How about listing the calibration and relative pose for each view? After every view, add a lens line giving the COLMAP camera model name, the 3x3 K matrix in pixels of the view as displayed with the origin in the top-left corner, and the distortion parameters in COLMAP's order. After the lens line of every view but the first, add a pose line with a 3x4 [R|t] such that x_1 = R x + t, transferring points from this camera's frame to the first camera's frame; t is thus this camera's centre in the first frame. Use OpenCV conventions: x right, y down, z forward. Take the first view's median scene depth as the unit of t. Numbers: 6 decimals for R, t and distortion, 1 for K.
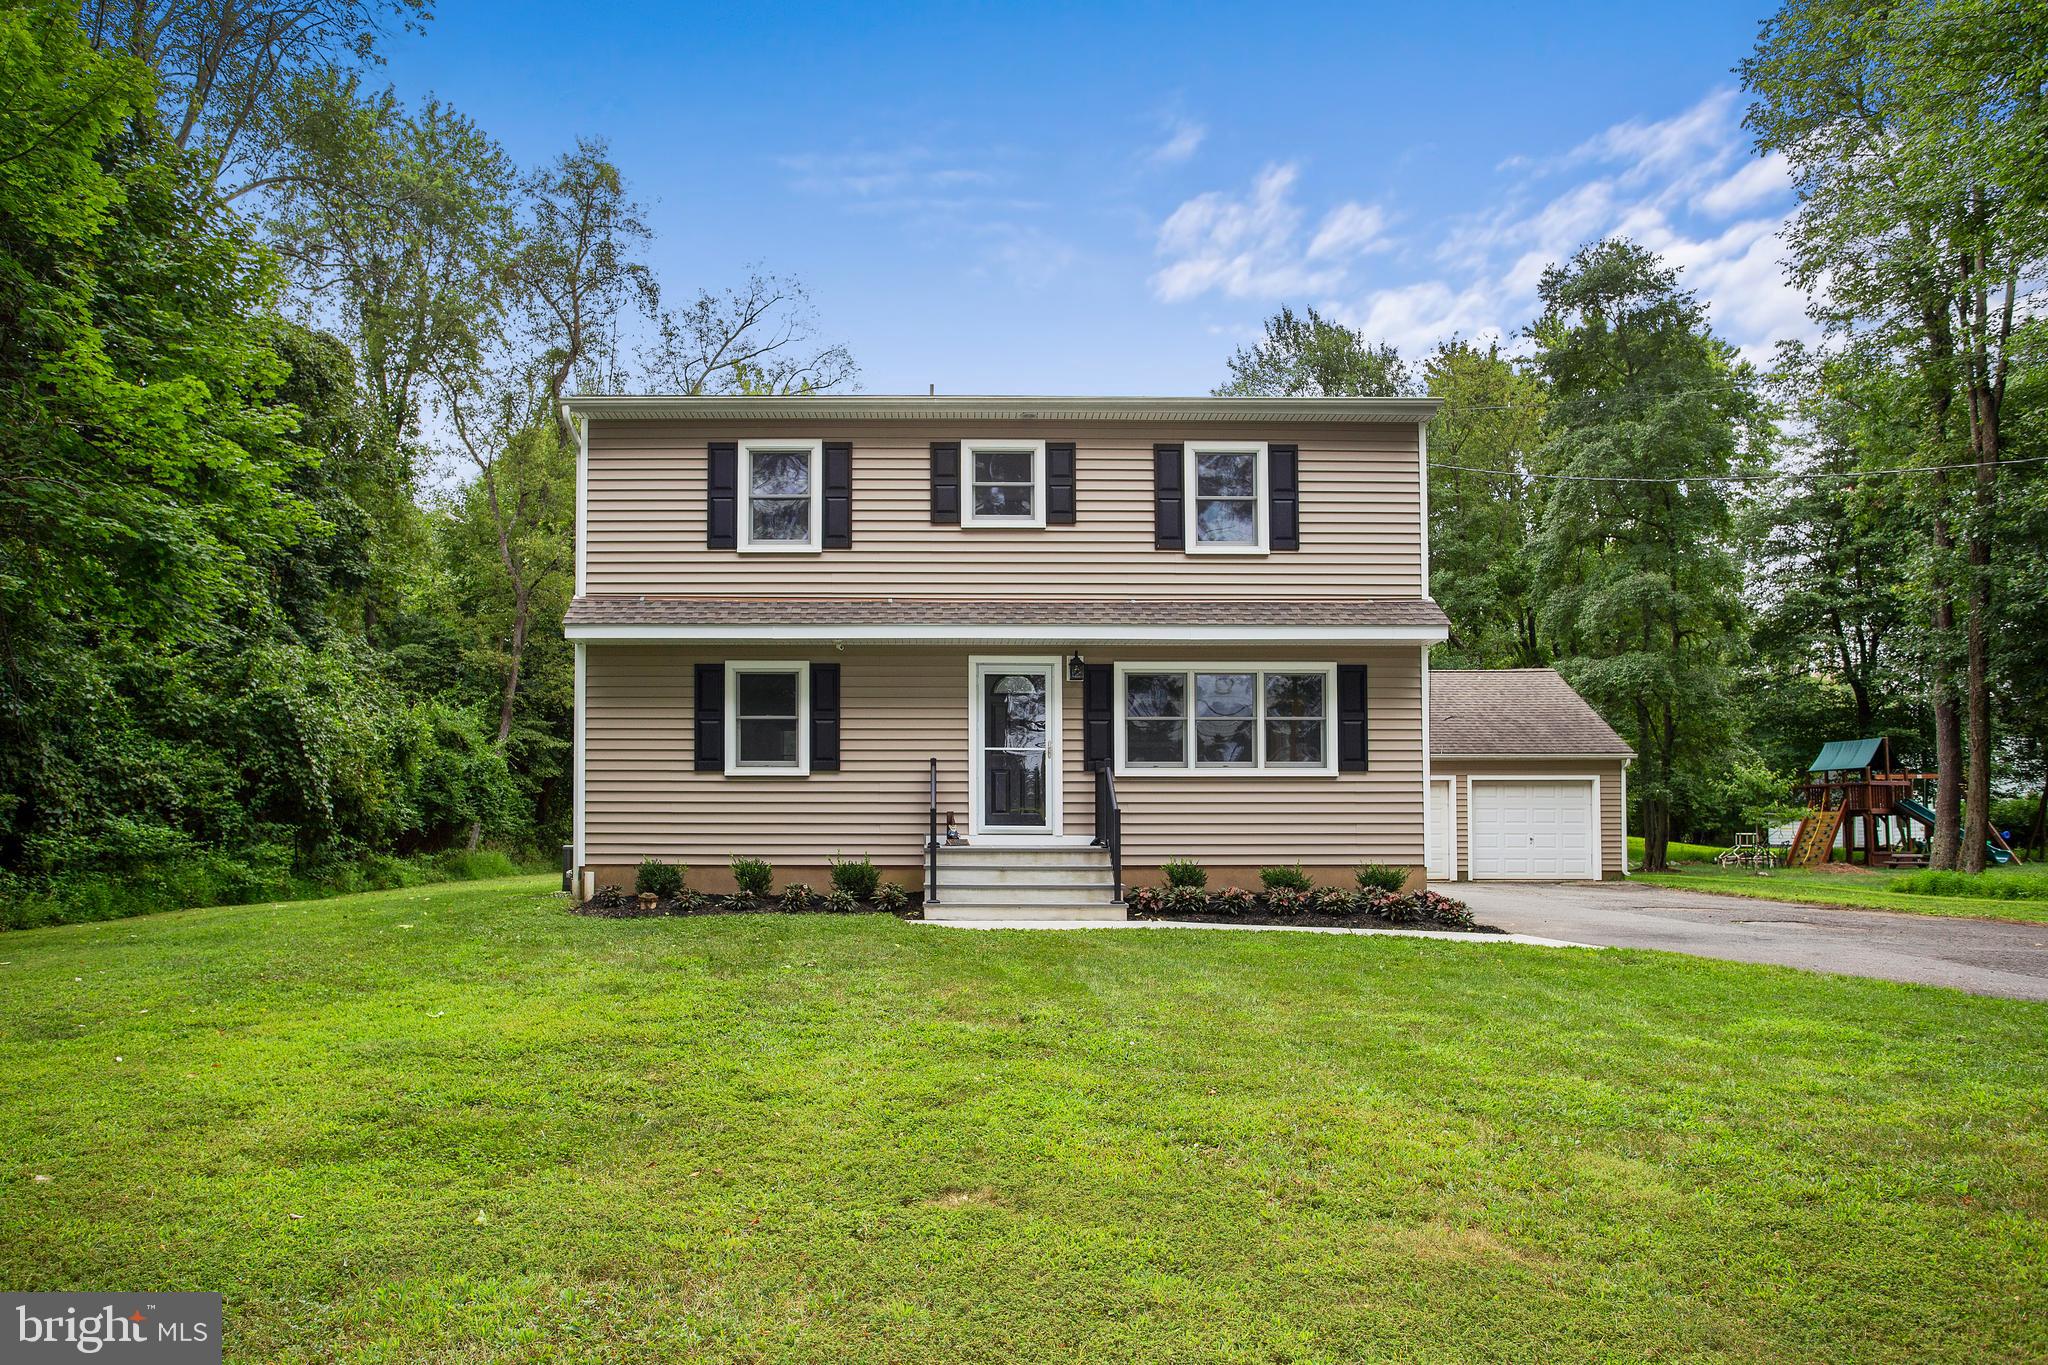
lens RADIAL K [[977.2, 0, 1024.0], [0, 977.2, 682.5], [0, 0, 1]] dist [-0.001379, -0.000026]
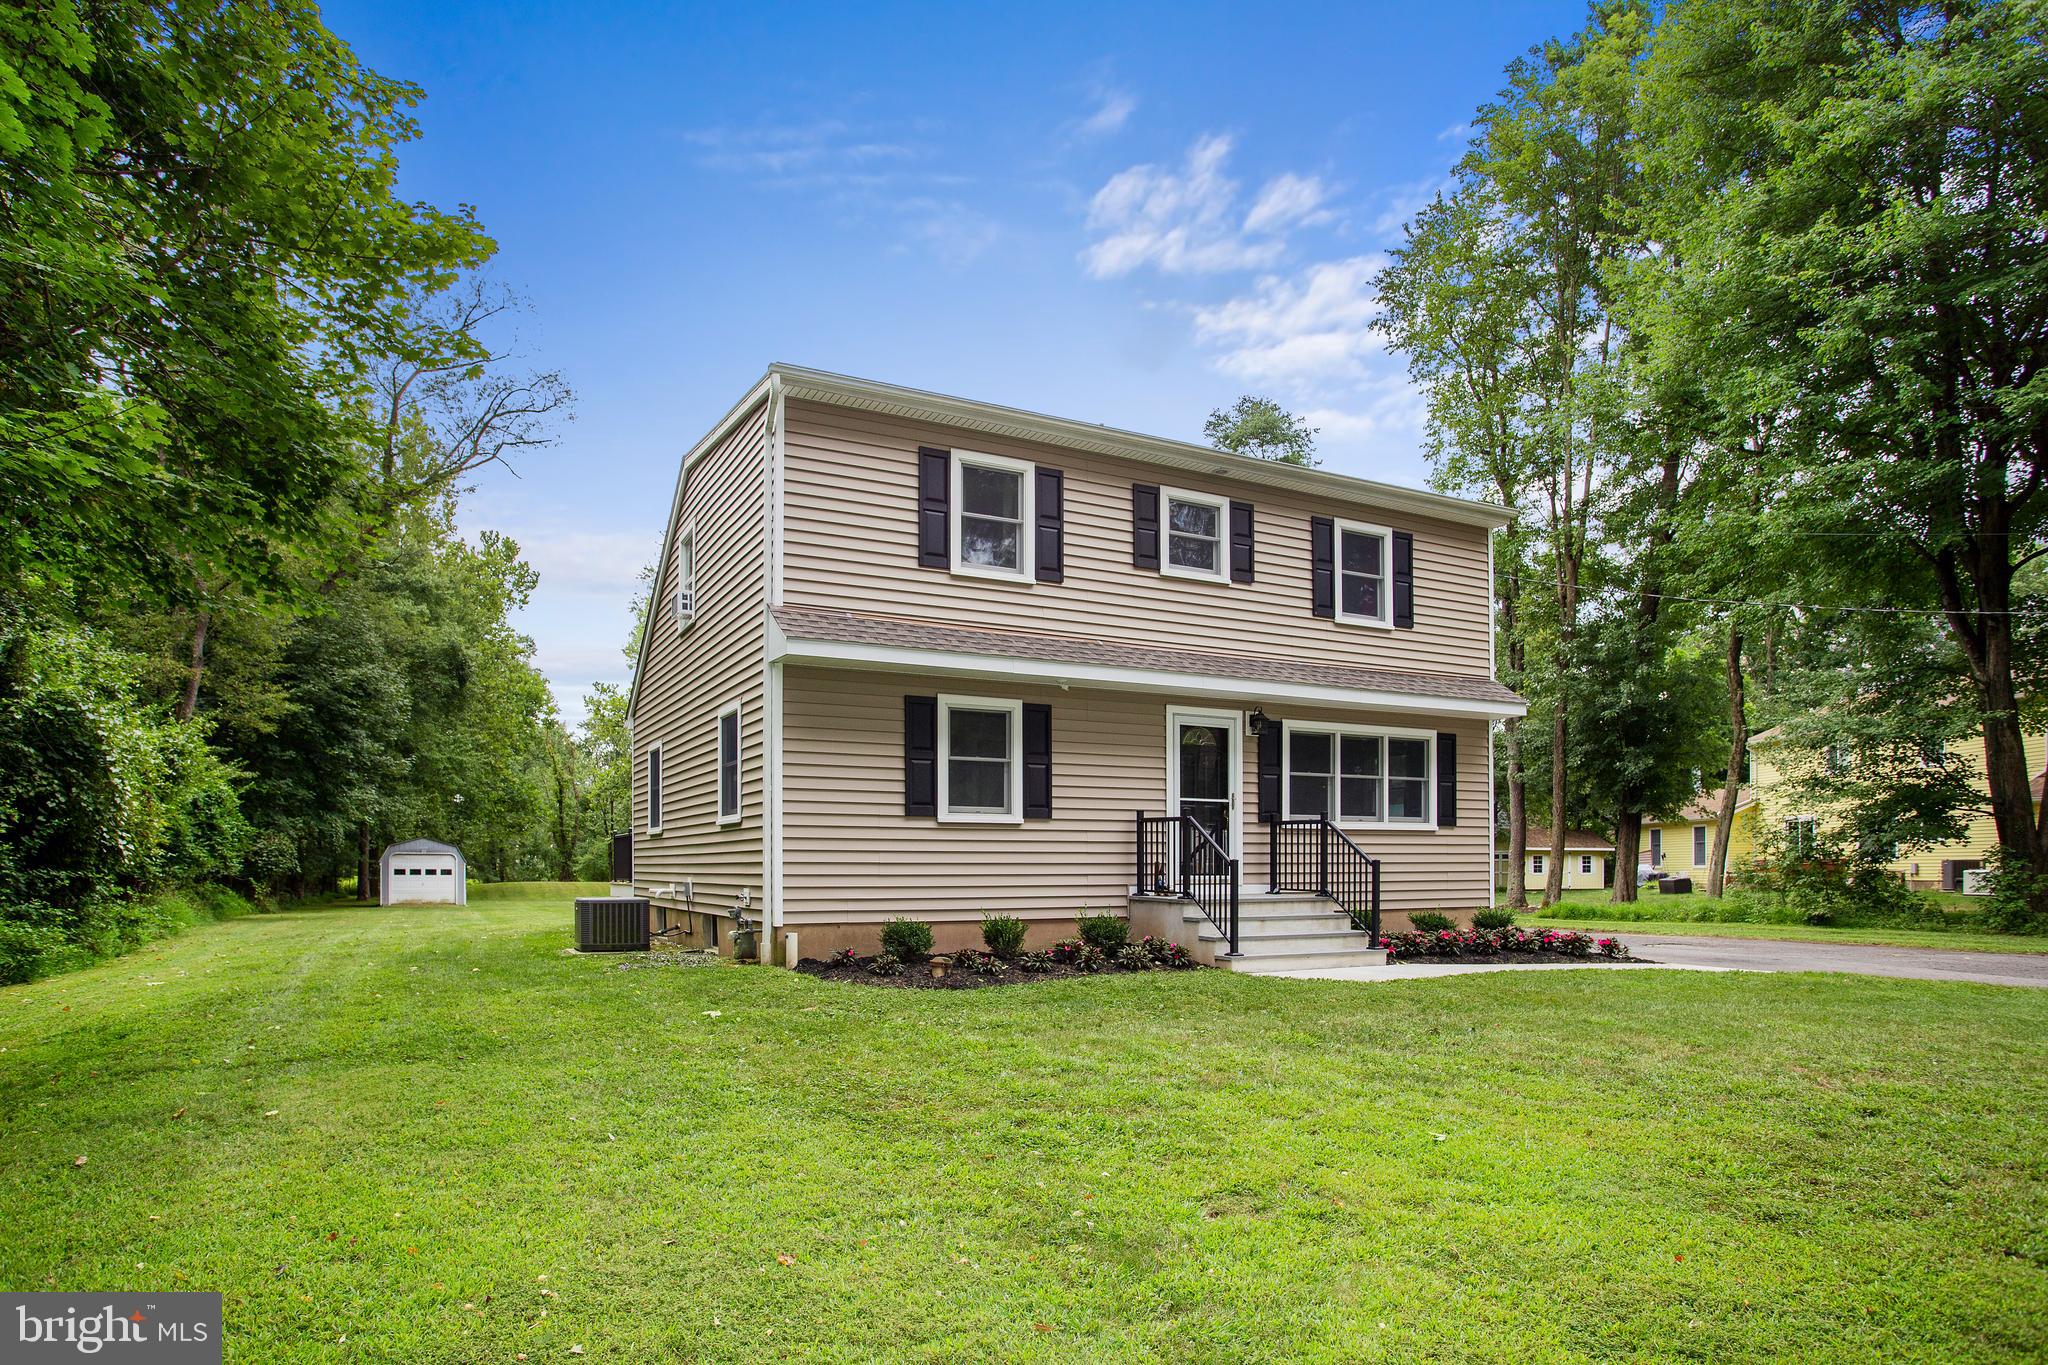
lens RADIAL K [[1182.6, 0, 1024.0], [0, 1182.6, 682.5], [0, 0, 1]] dist [0.000563, 0.000150]
pose [[0.891435, 0.070167, 0.447682, -0.716100], [-0.062141, 0.997534, -0.032610, -0.002110], [-0.448867, 0.001250, 0.893598, -0.007410]]
